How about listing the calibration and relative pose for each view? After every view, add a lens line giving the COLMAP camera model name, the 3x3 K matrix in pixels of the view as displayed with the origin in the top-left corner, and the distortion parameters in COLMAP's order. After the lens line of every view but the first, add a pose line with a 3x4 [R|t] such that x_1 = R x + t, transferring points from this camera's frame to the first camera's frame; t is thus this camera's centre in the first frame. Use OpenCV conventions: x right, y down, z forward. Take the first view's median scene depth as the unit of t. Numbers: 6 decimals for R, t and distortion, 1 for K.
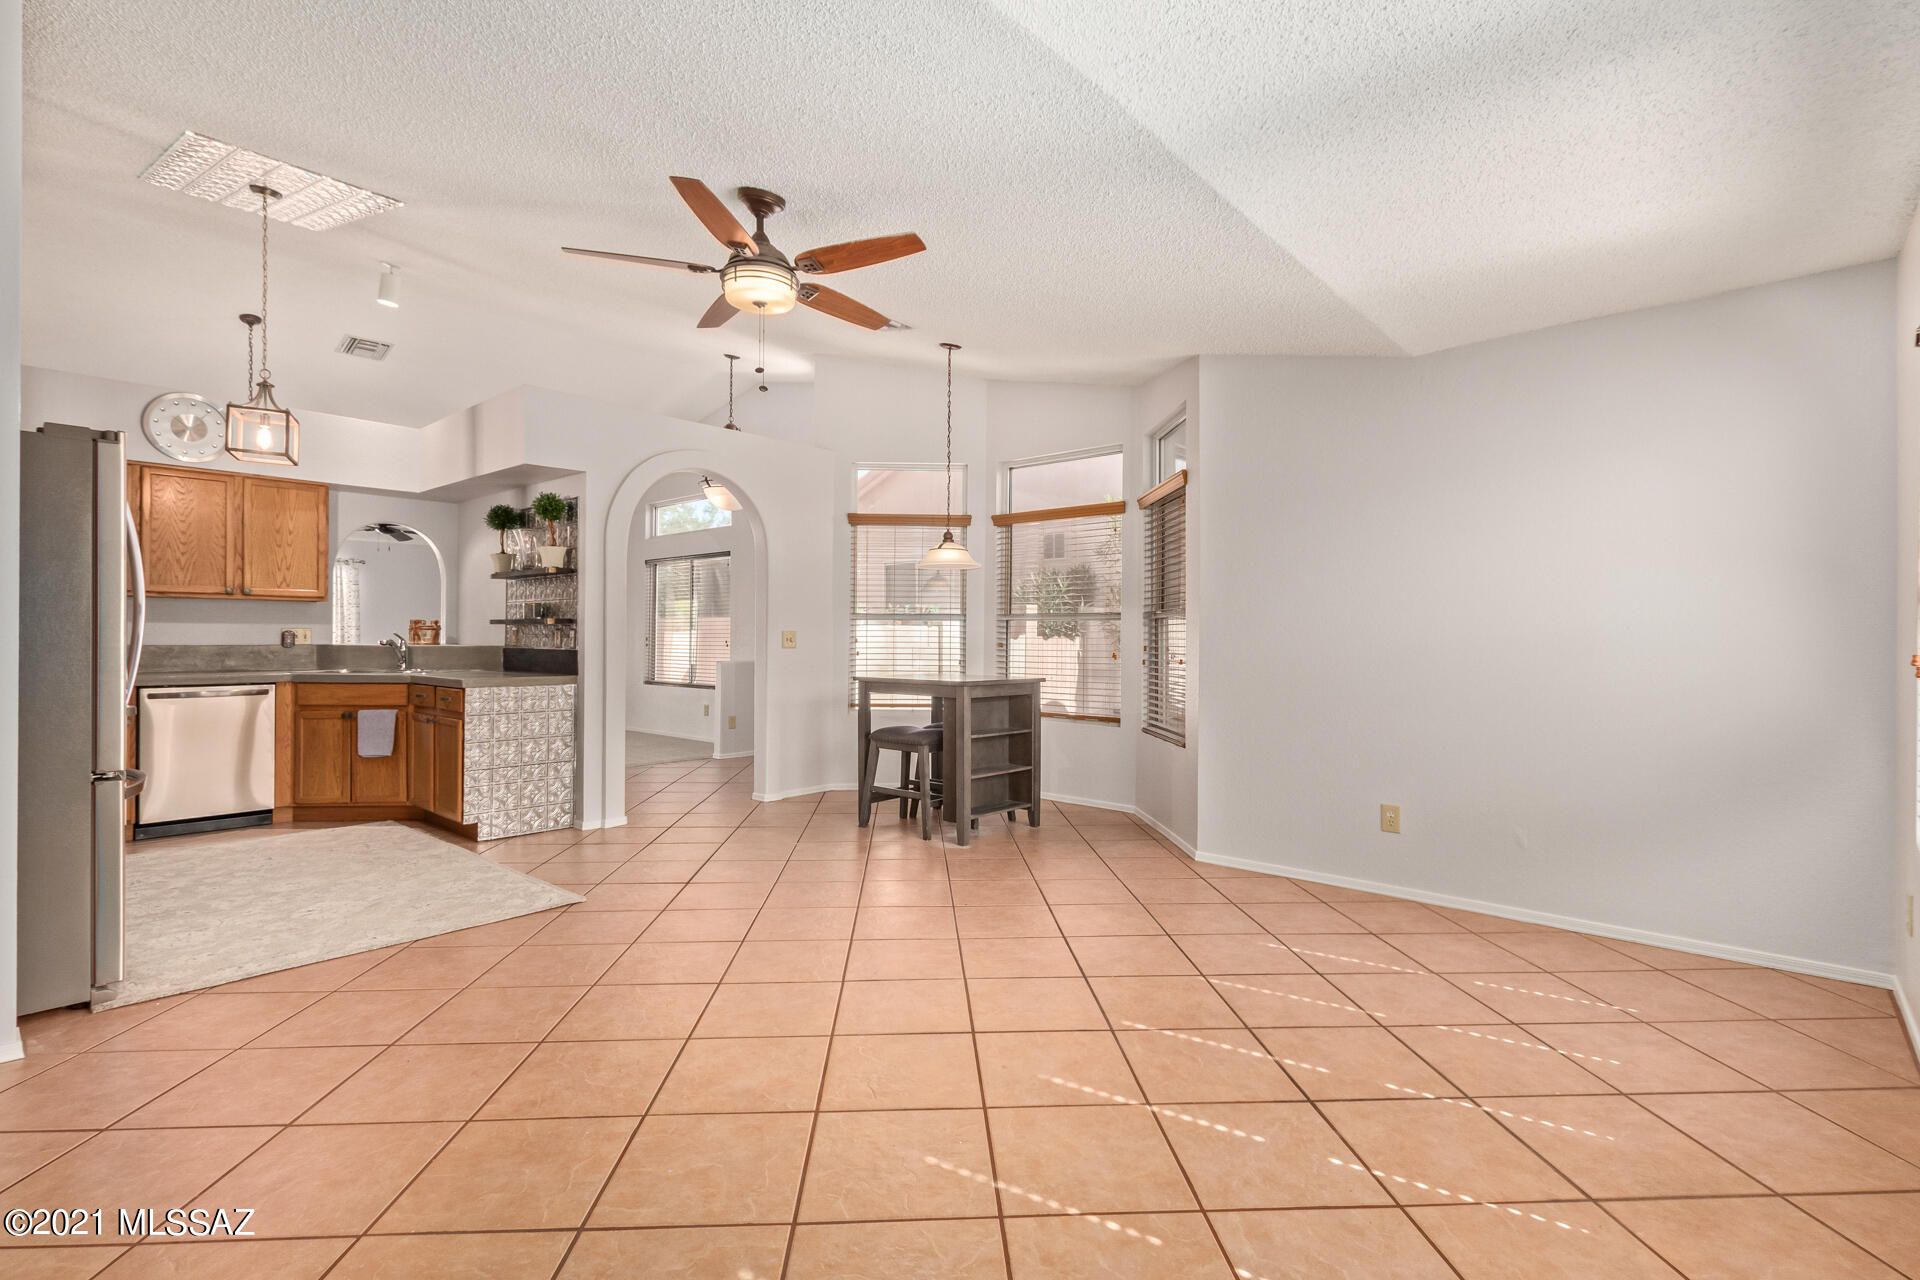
lens RADIAL K [[879.4, 0, 967.6], [0, 879.4, 635.9], [0, 0, 1]] dist [0.003533, -0.000544]
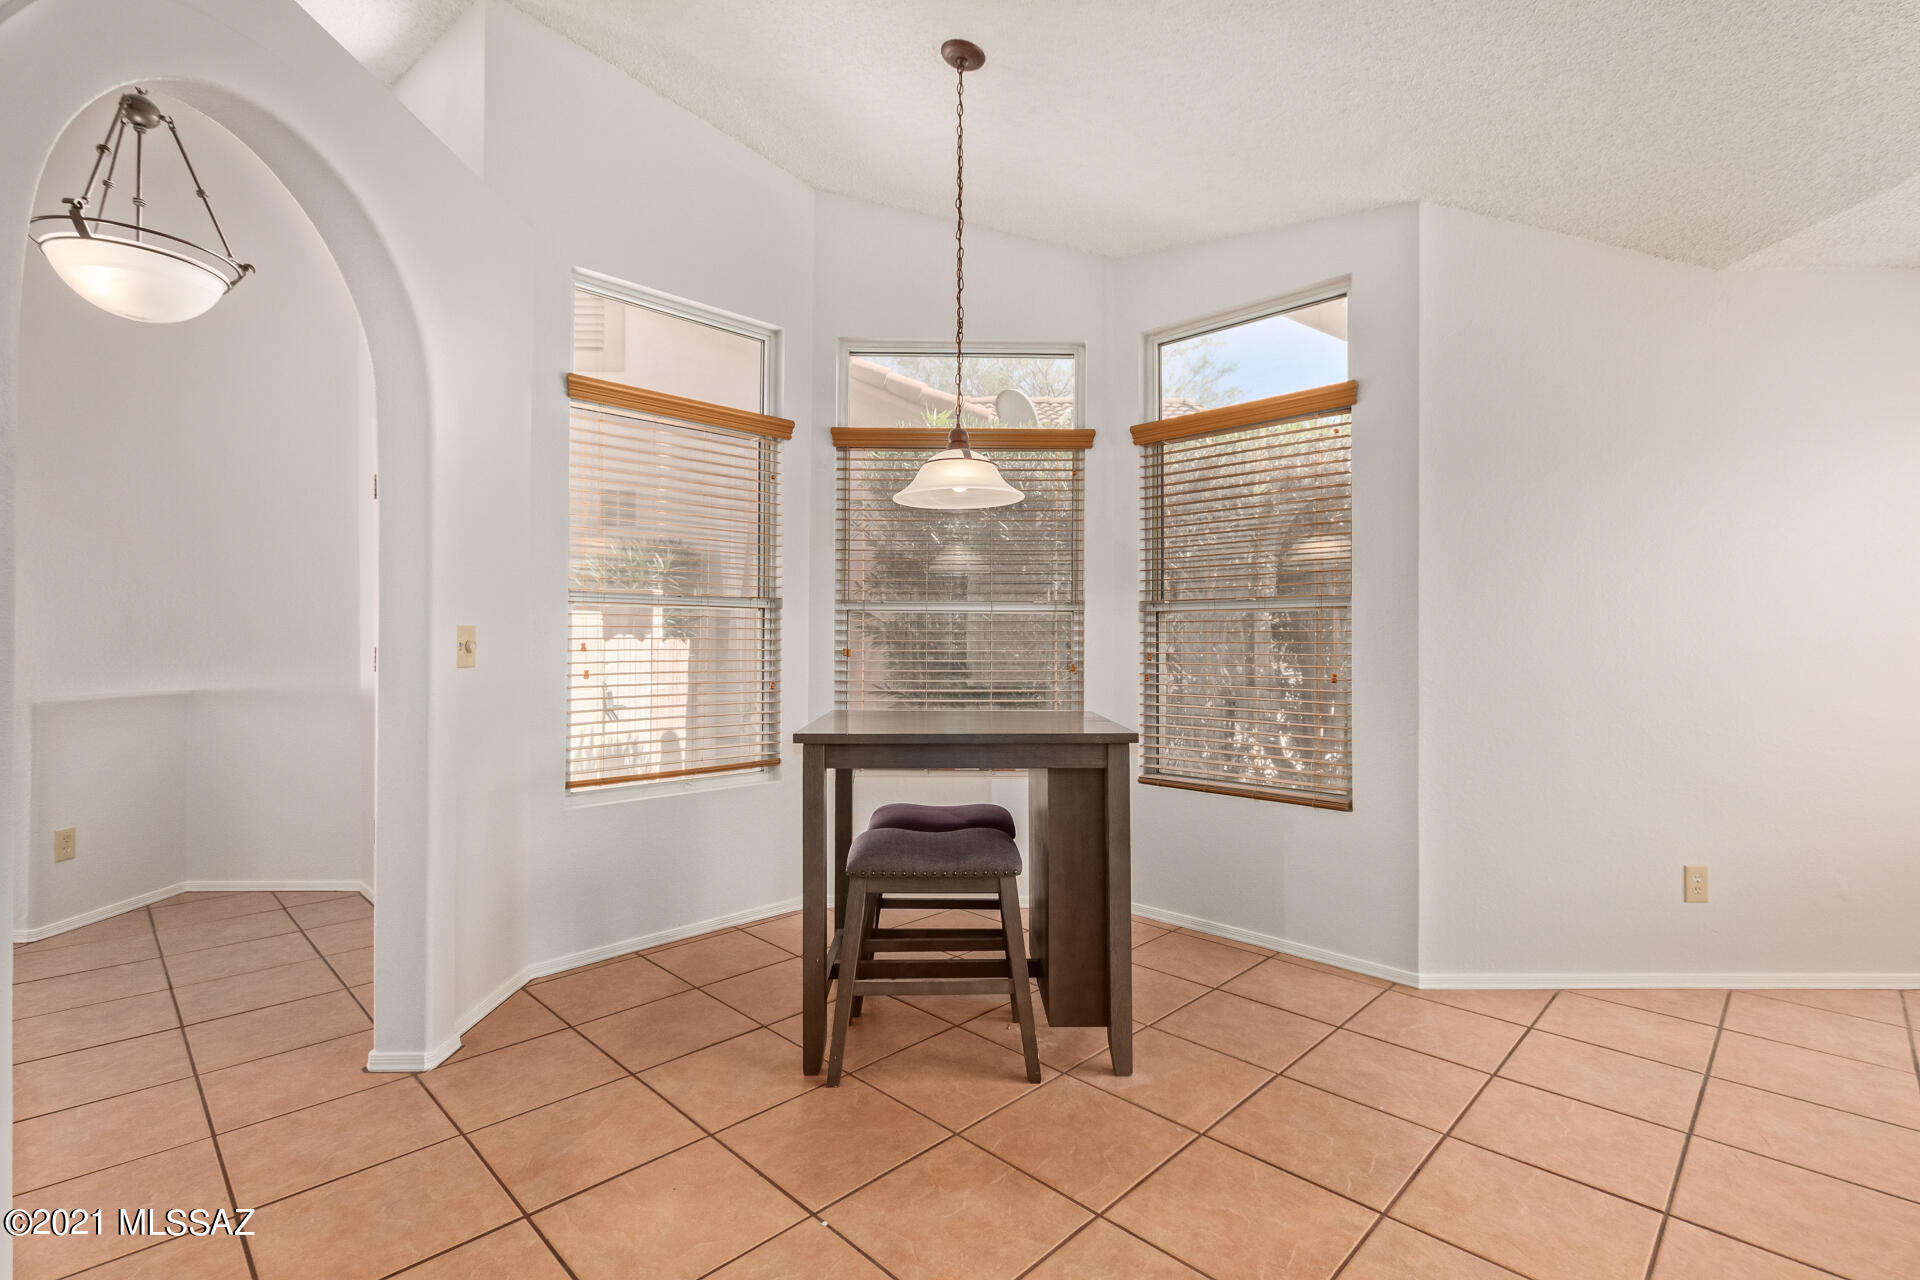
lens RADIAL K [[879.4, 0, 967.6], [0, 879.4, 635.9], [0, 0, 1]] dist [0.003533, -0.000544]
pose [[0.744513, 0.001975, 0.667605, -0.356496], [-0.001212, 0.999998, -0.001607, -0.000468], [-0.667607, 0.000387, 0.744514, 0.639446]]
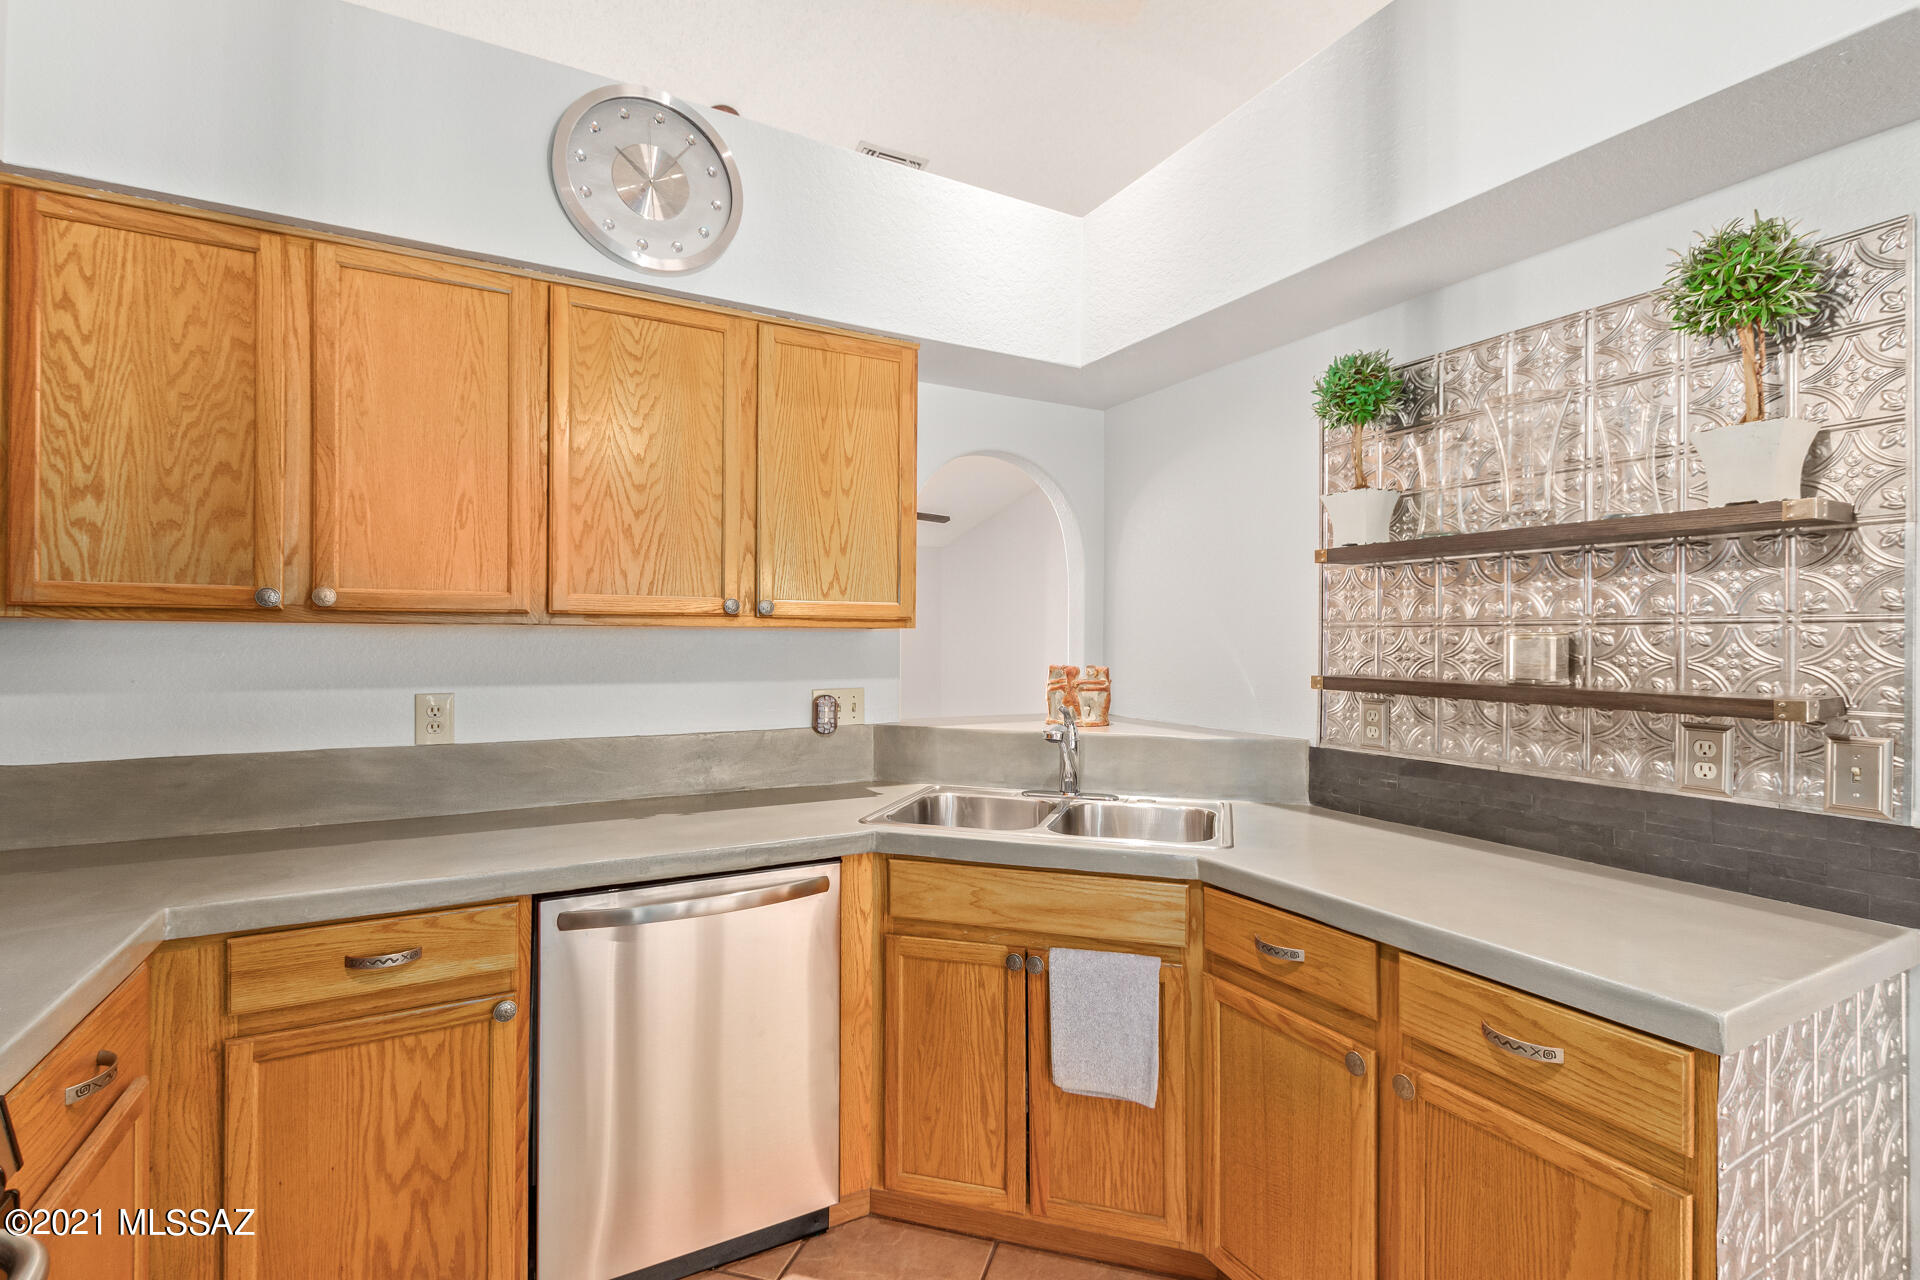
lens RADIAL K [[879.4, 0, 967.6], [0, 879.4, 635.9], [0, 0, 1]] dist [0.003533, -0.000544]
pose [[0.940917, -0.003149, -0.338623, -0.604796], [0.001569, 0.999987, -0.004940, -0.036212], [0.338634, 0.004117, 0.940909, 0.665653]]
